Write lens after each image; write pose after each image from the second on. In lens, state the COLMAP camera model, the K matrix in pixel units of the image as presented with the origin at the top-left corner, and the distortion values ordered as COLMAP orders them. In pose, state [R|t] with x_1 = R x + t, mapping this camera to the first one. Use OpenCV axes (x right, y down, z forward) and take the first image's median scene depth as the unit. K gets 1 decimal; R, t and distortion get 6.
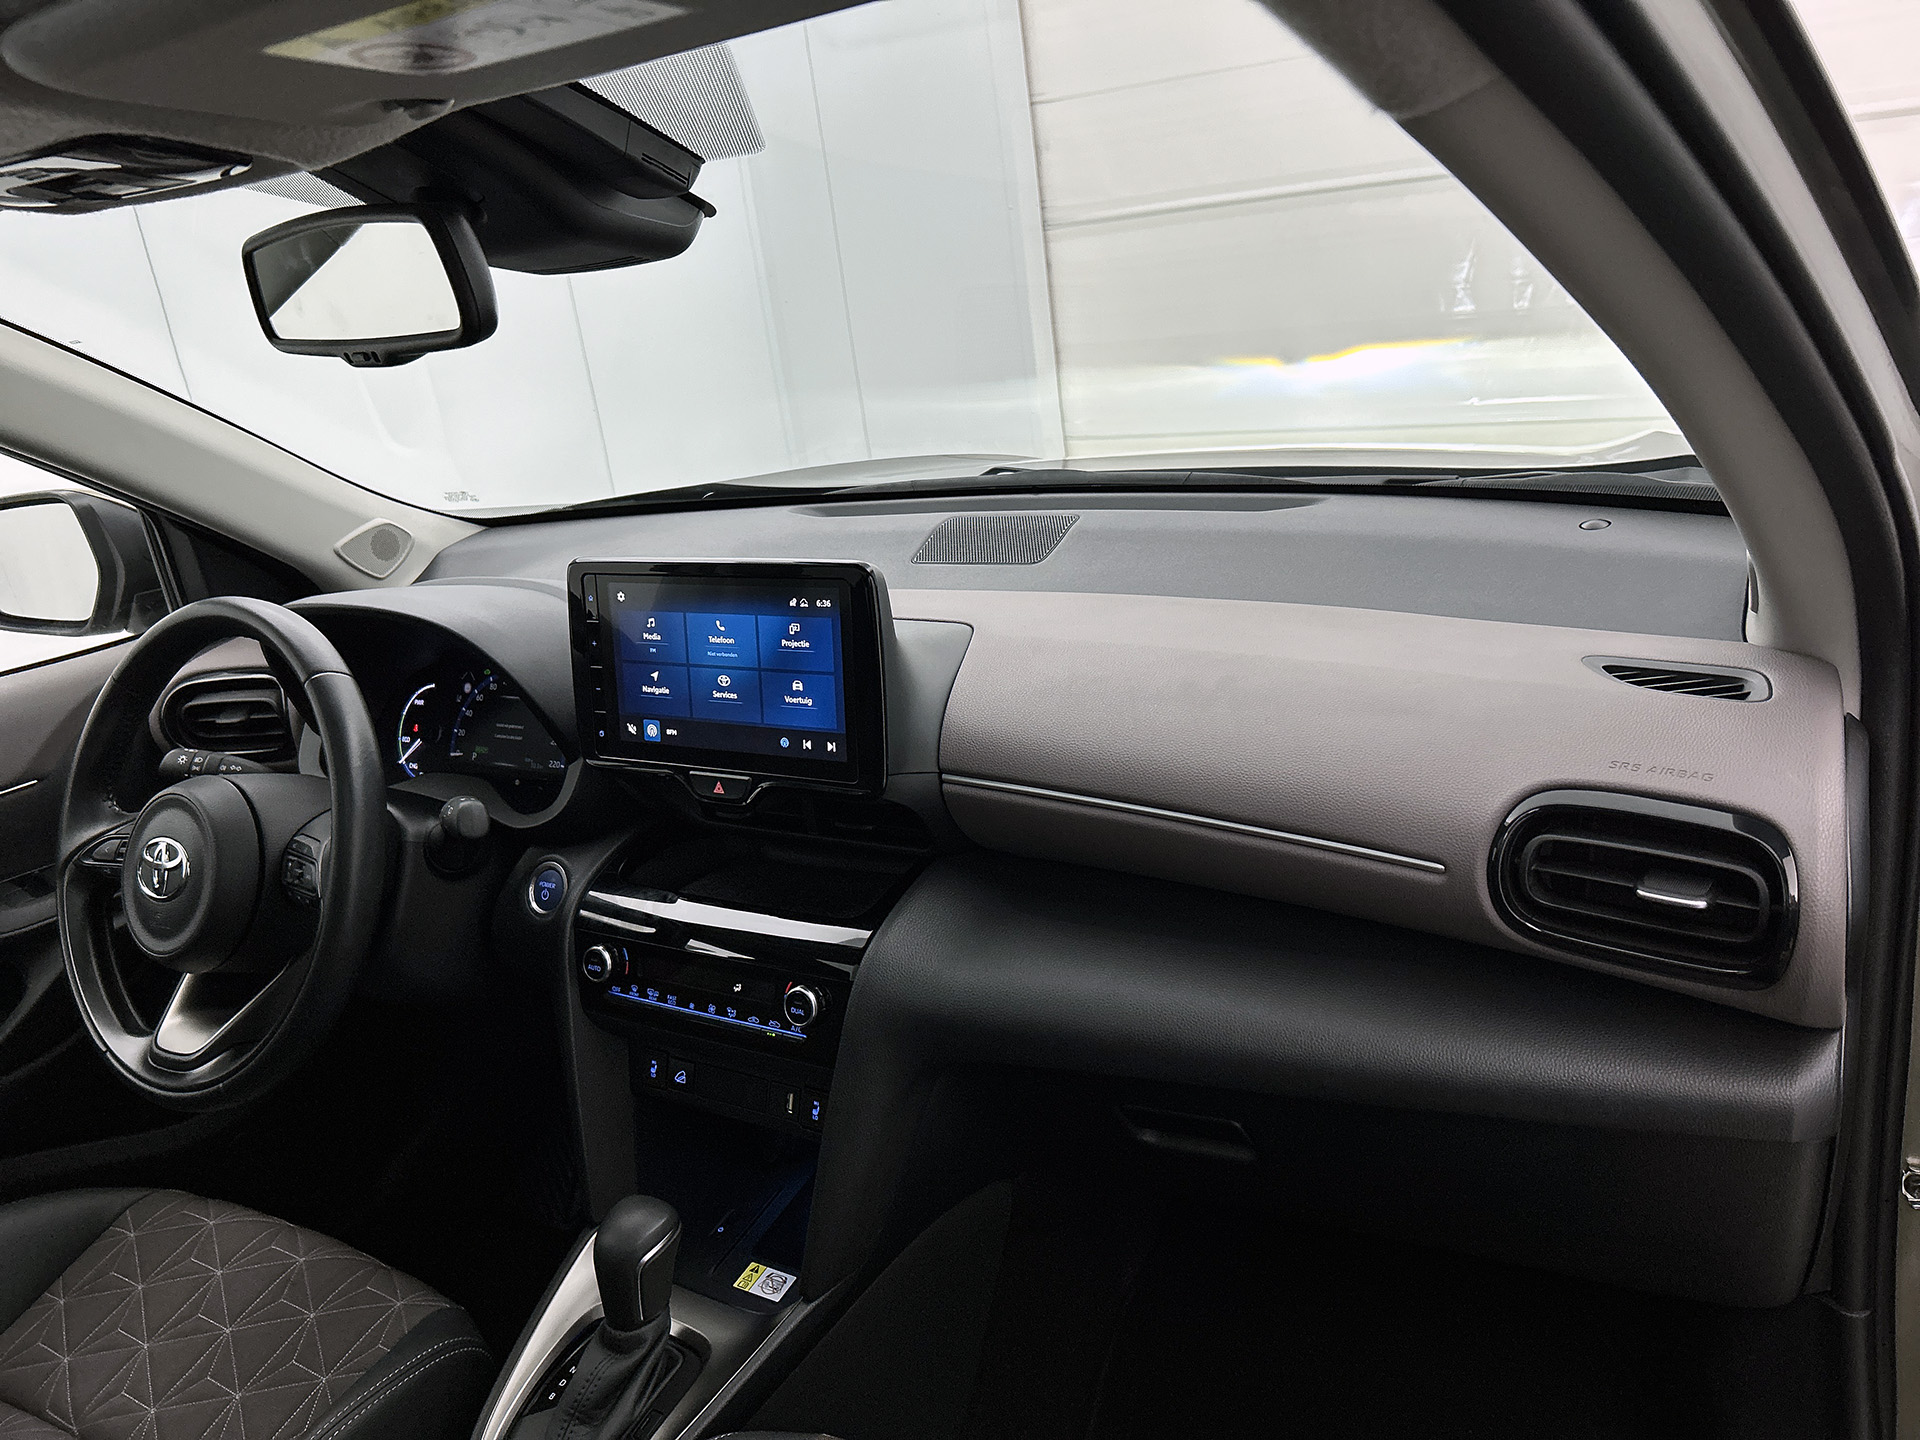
lens RADIAL K [[1457.0, 0, 982.8], [0, 1457.0, 713.1], [0, 0, 1]] dist [0.081778, -0.122267]
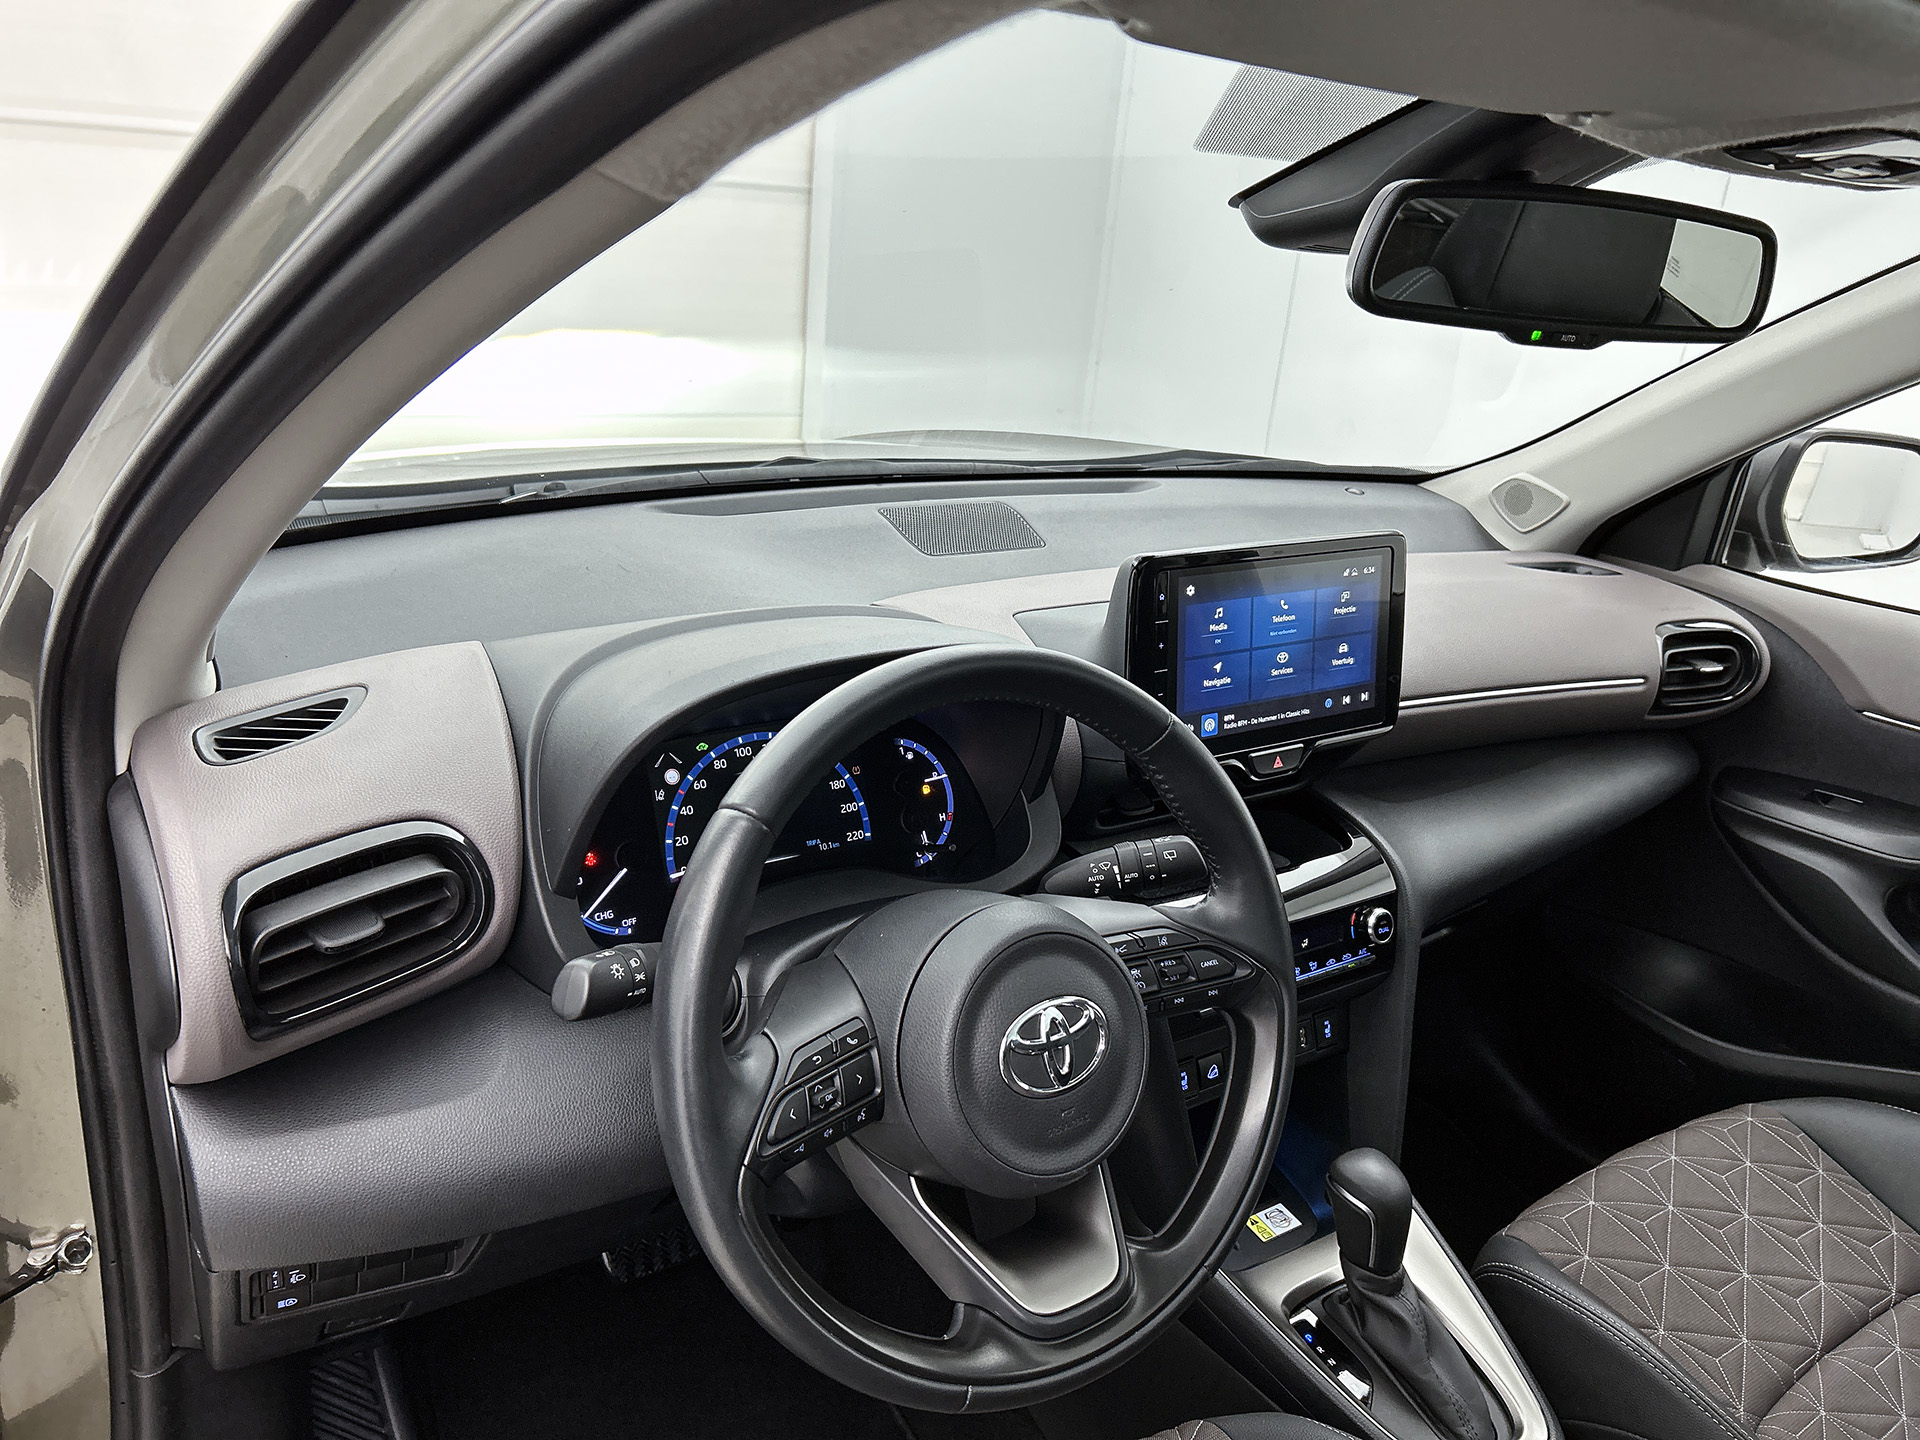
lens RADIAL K [[1457.0, 0, 982.8], [0, 1457.0, 713.1], [0, 0, 1]] dist [0.081778, -0.122267]
pose [[0.404966, -0.160923, 0.900059, -1.179367], [0.162277, 0.981412, 0.102455, -0.121748], [-0.899816, 0.104568, 0.423552, 0.734568]]
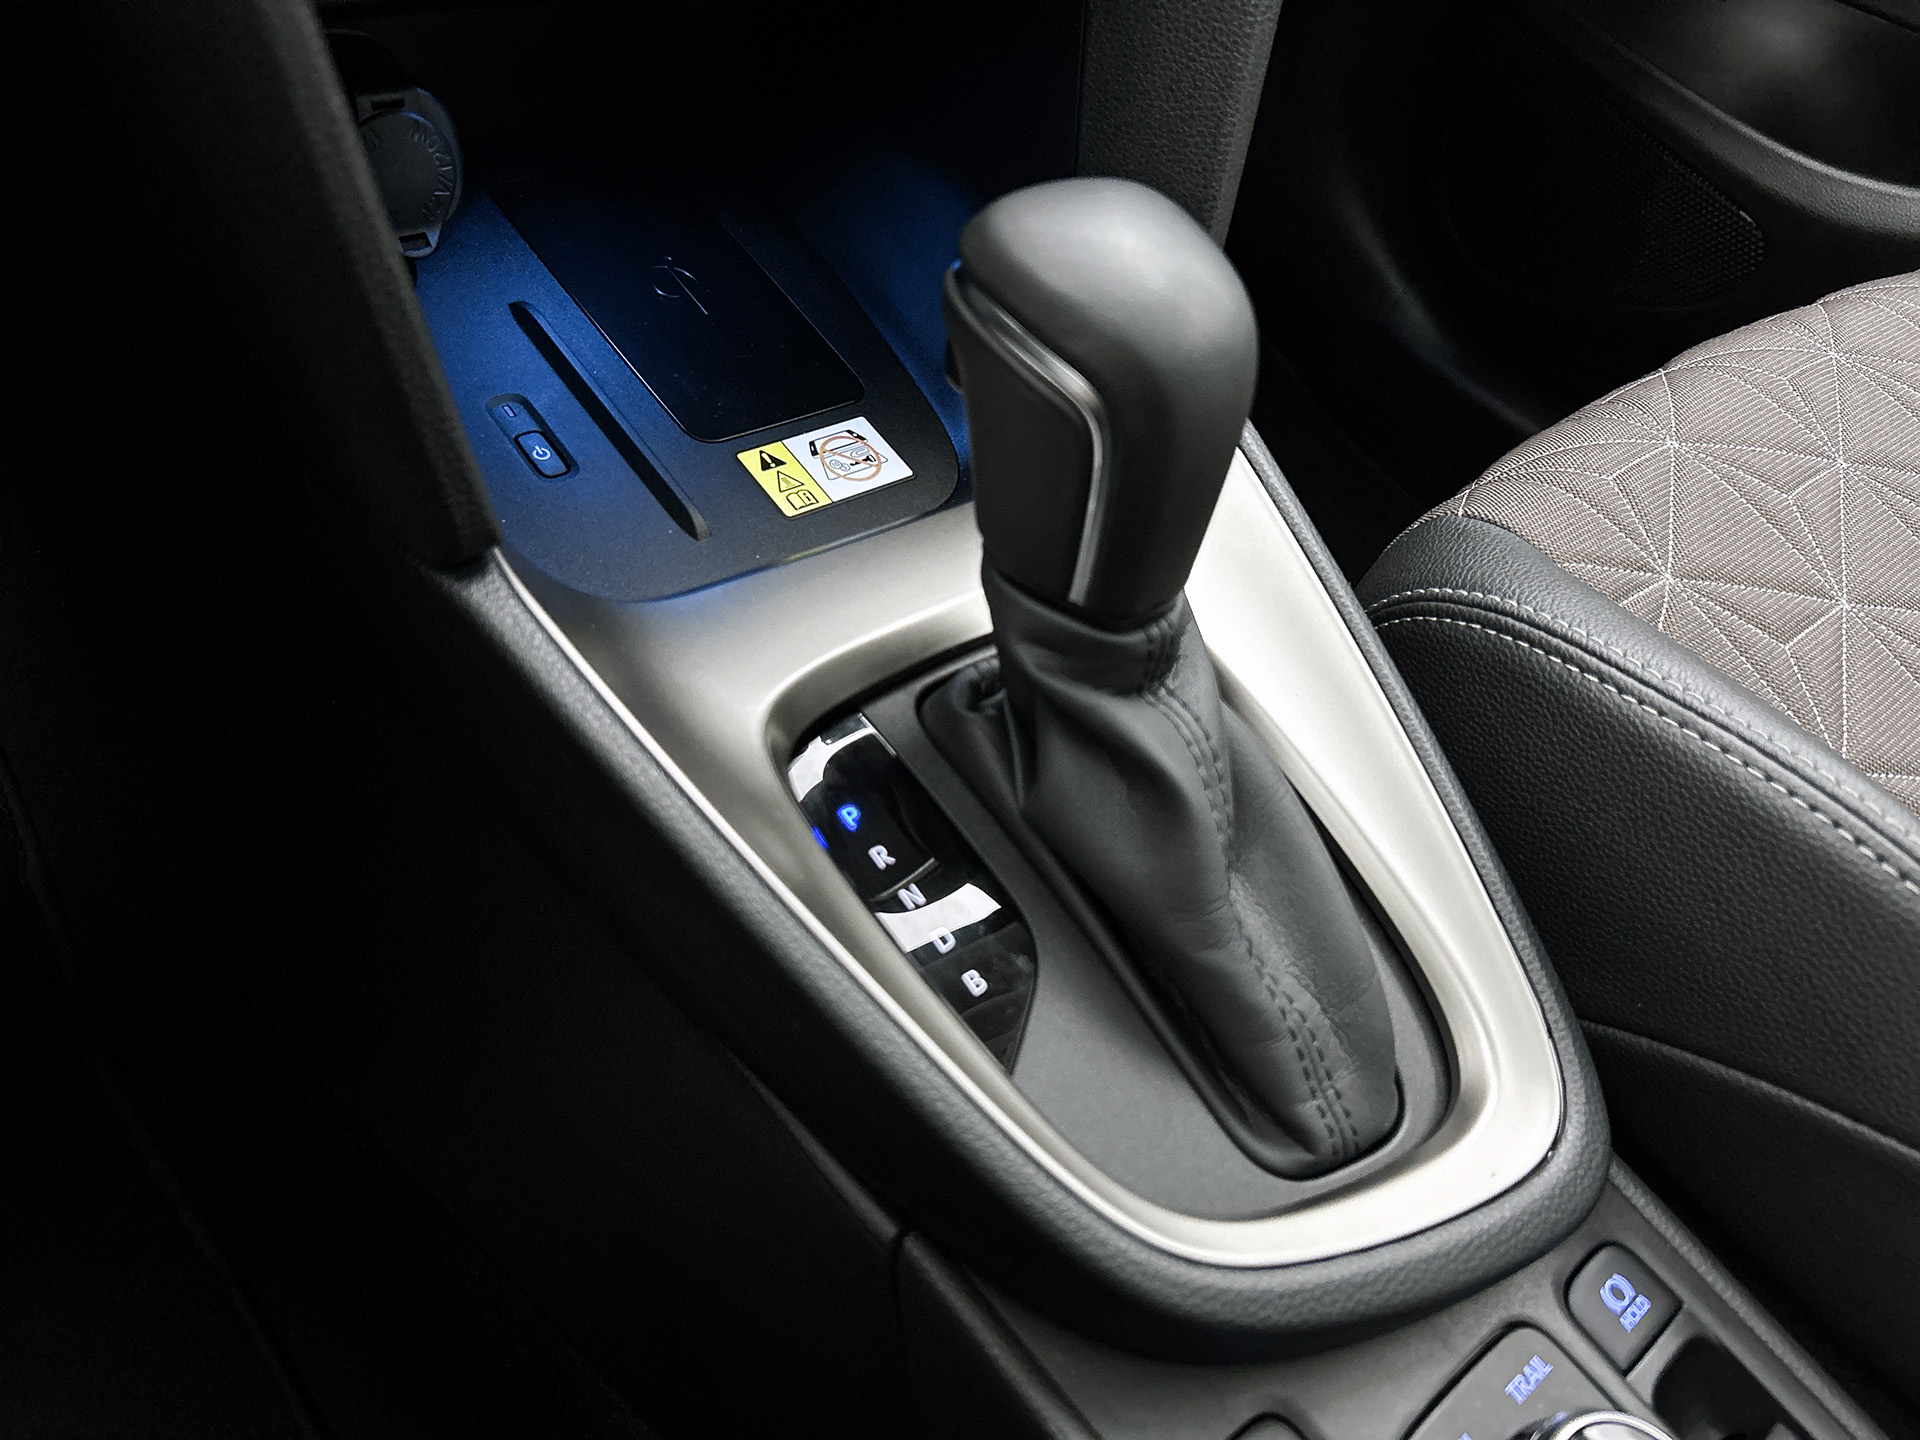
lens RADIAL K [[1457.0, 0, 982.8], [0, 1457.0, 713.1], [0, 0, 1]] dist [0.081778, -0.122267]
pose [[0.299816, -0.542345, 0.784839, -0.478659], [0.073851, 0.833411, 0.547697, 0.250817], [-0.951134, -0.106247, 0.289922, 0.892391]]
